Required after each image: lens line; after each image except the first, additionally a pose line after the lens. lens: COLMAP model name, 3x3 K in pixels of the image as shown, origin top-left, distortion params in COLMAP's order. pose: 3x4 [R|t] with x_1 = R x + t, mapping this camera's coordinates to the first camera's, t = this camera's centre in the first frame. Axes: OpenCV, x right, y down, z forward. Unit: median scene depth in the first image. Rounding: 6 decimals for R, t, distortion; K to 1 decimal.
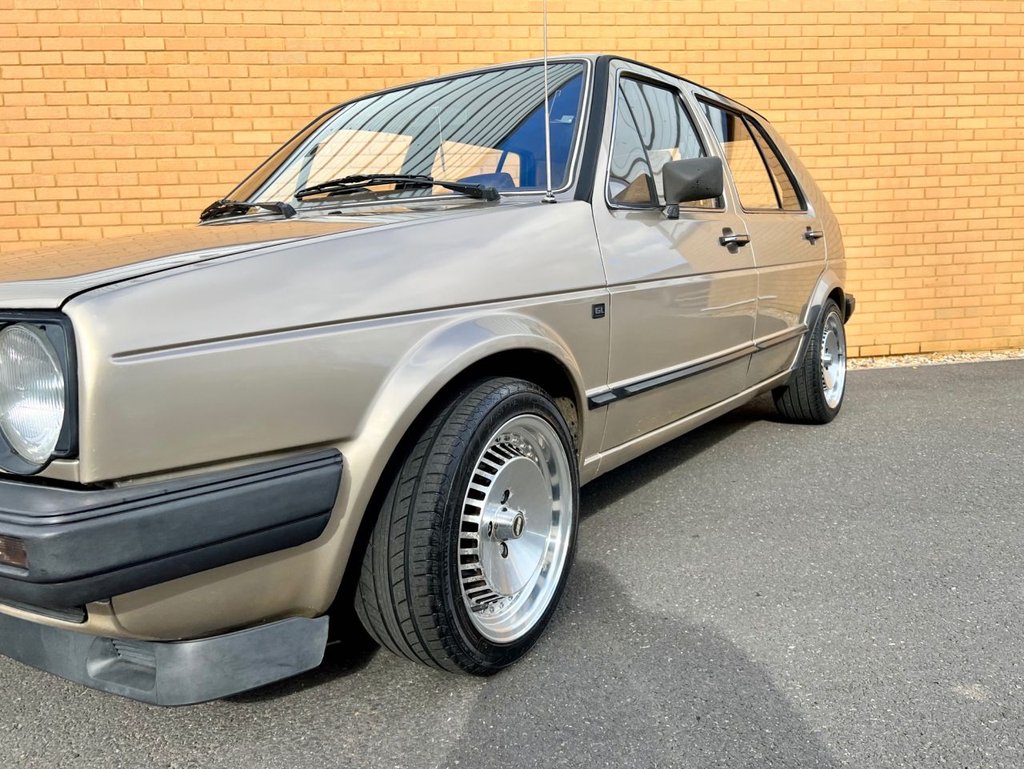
lens RADIAL K [[742.9, 0, 501.5], [0, 742.9, 382.8], [0, 0, 1]] dist [0.044039, -0.043981]
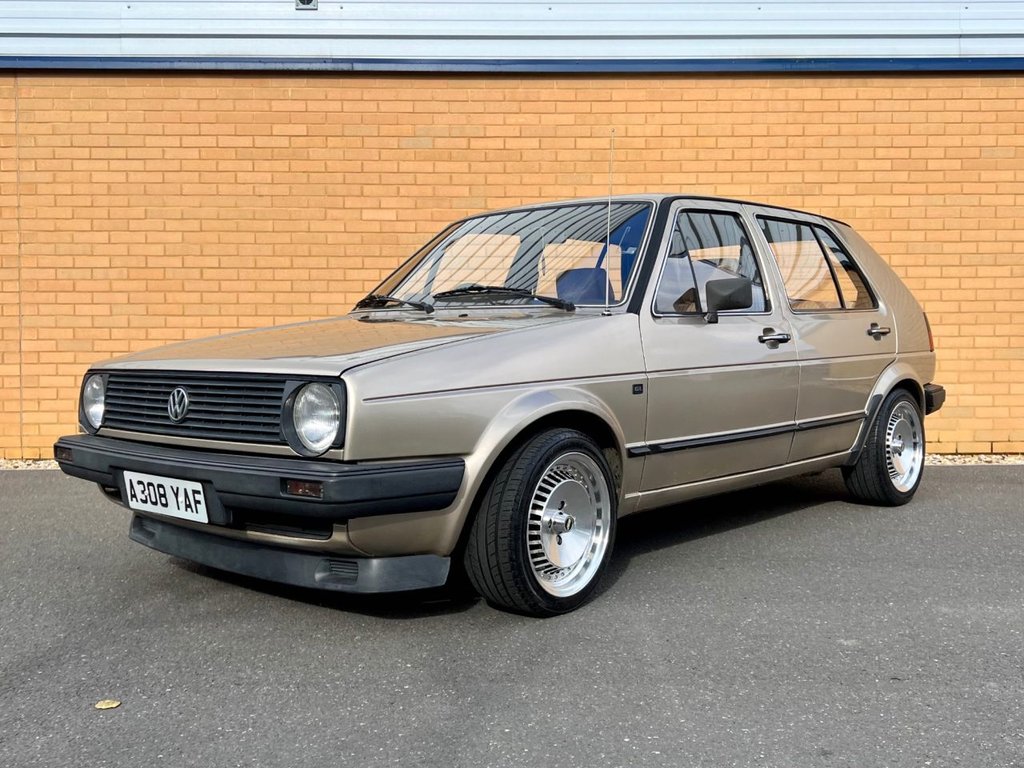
lens RADIAL K [[963.8, 0, 513.4], [0, 963.8, 392.7], [0, 0, 1]] dist [0.109928, -0.192710]
pose [[0.990516, 0.045829, -0.129528, 0.074775], [-0.056829, 0.994966, -0.082538, 0.043621], [0.125093, 0.089116, 0.988135, -0.494487]]
